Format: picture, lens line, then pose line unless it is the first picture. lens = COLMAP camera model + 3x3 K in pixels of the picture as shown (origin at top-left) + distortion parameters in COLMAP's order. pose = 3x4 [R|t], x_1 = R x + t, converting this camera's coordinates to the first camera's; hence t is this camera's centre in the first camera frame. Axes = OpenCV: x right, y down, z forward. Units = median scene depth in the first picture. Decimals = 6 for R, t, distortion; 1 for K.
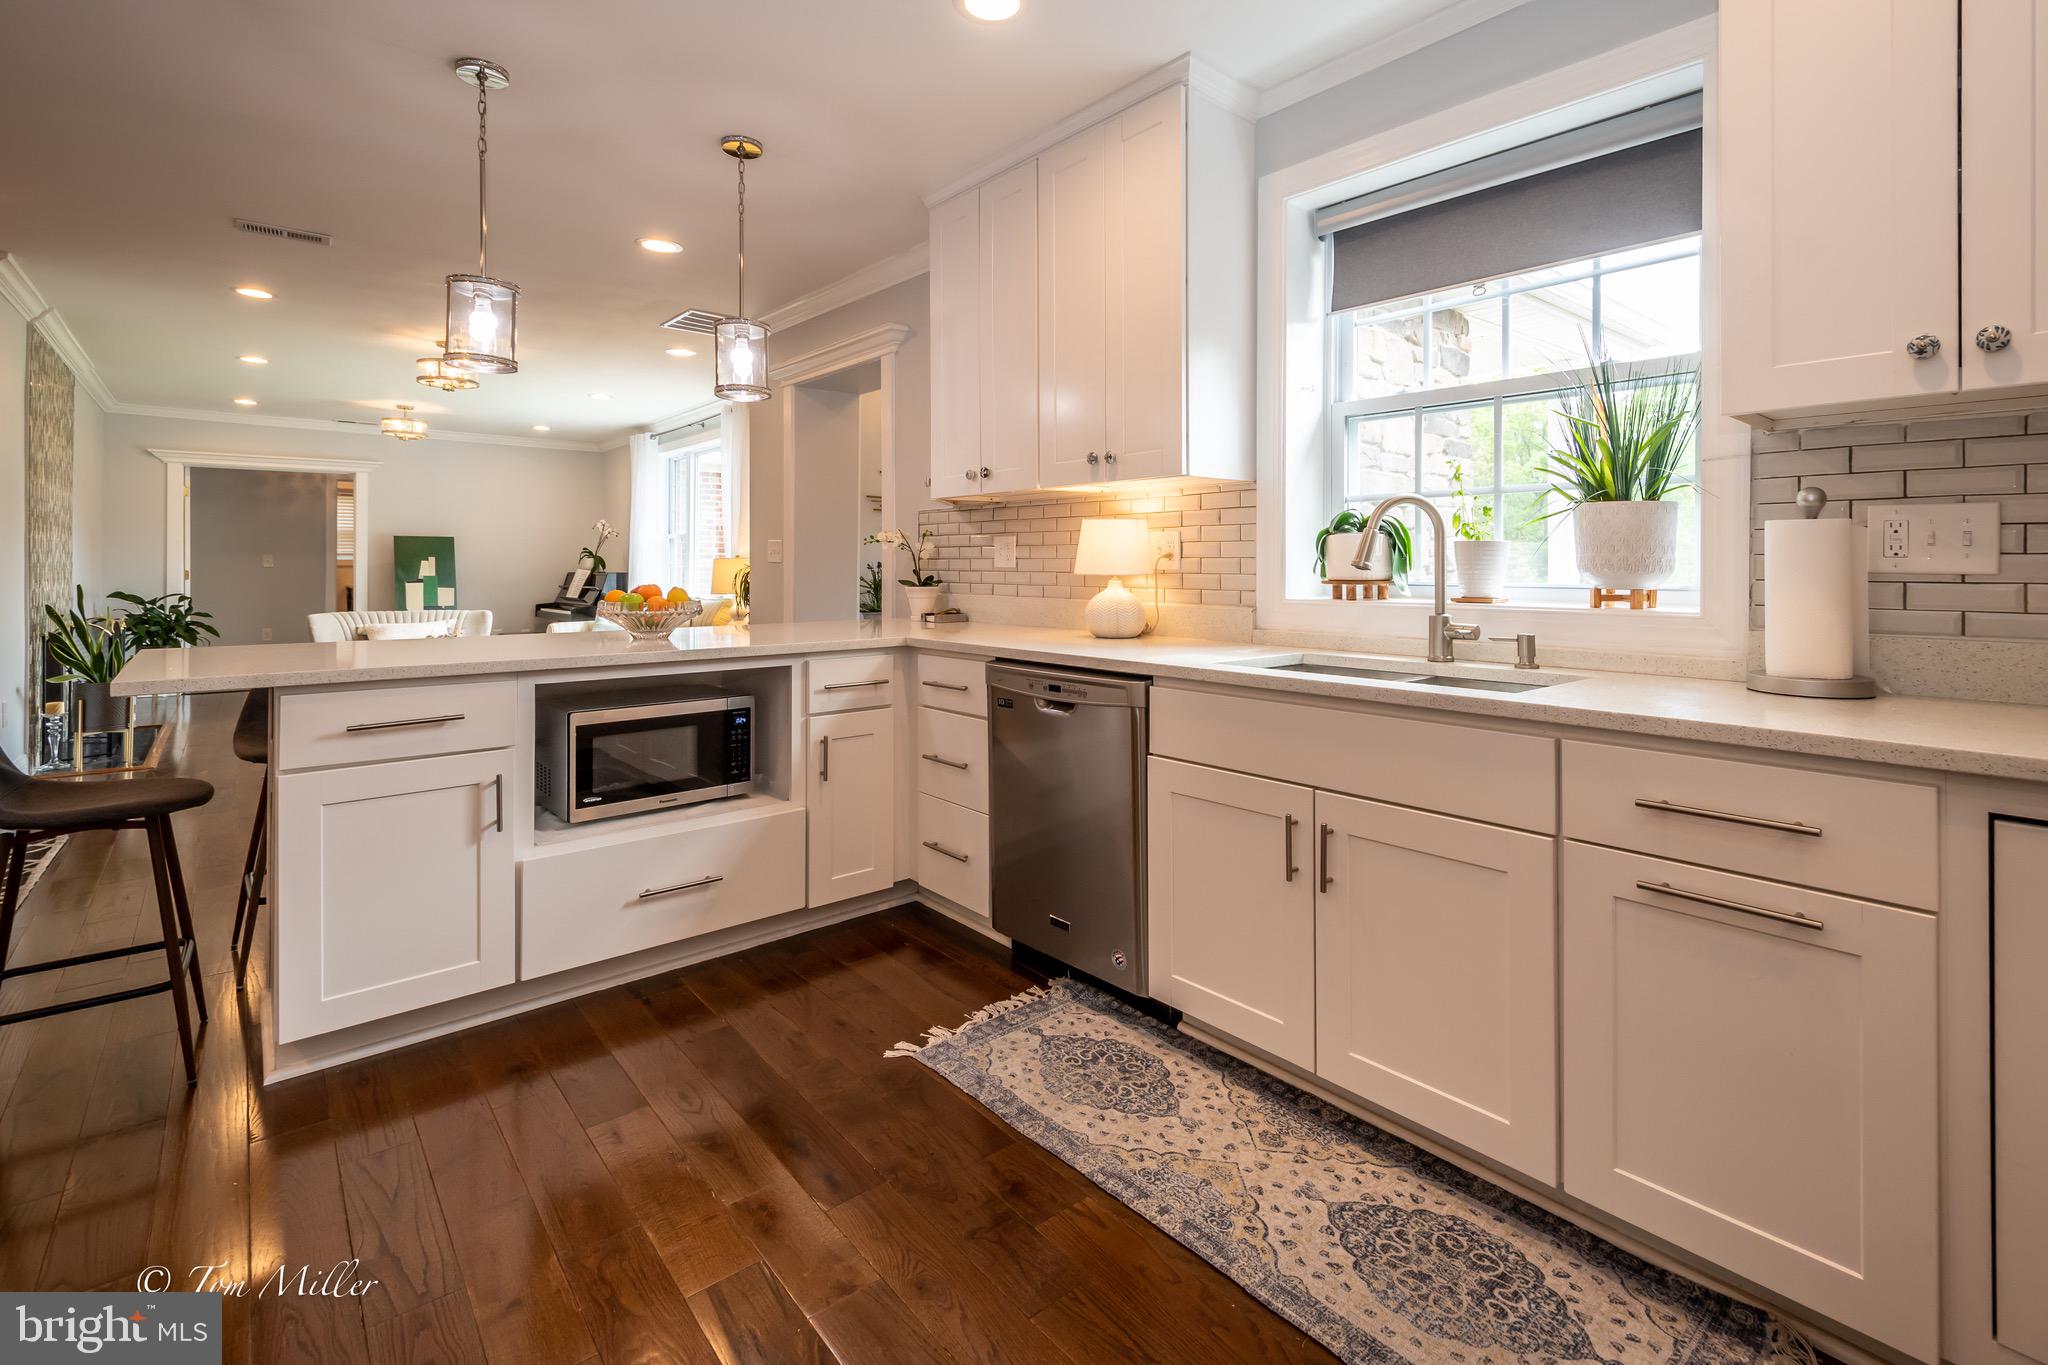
lens RADIAL K [[928.5, 0, 1030.0], [0, 928.5, 563.3], [0, 0, 1]] dist [0.012484, -0.000331]
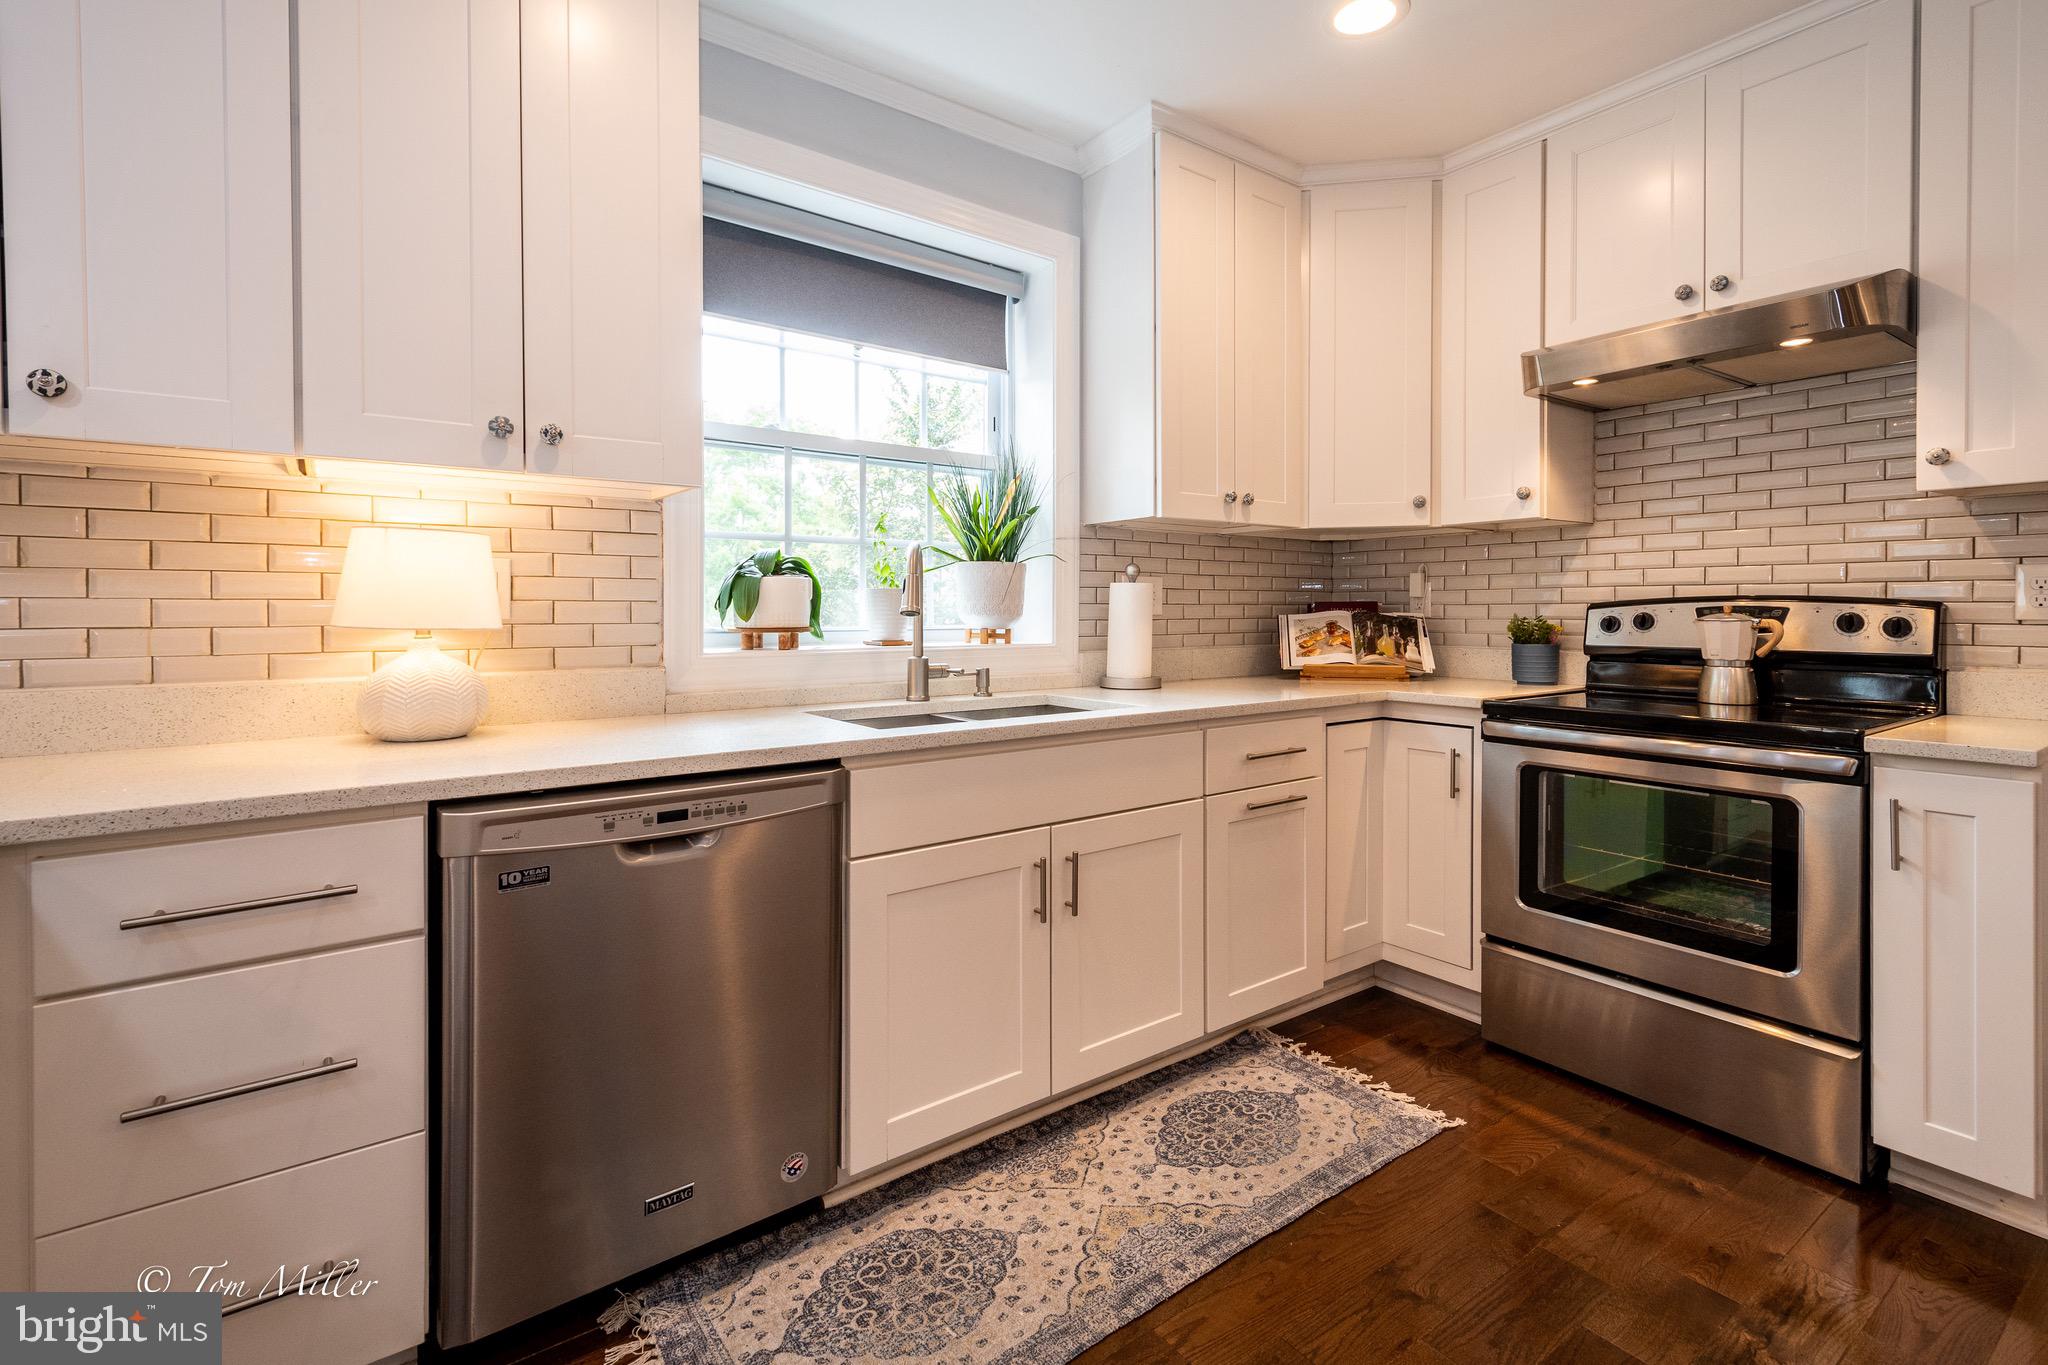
lens RADIAL K [[924.5, 0, 1026.3], [0, 924.5, 621.6], [0, 0, 1]] dist [0.016036, -0.000270]
pose [[0.076207, -0.013385, 0.997002, -0.711601], [0.000526, 0.999910, 0.013384, -0.000495], [-0.997092, -0.000496, 0.076208, 0.921229]]
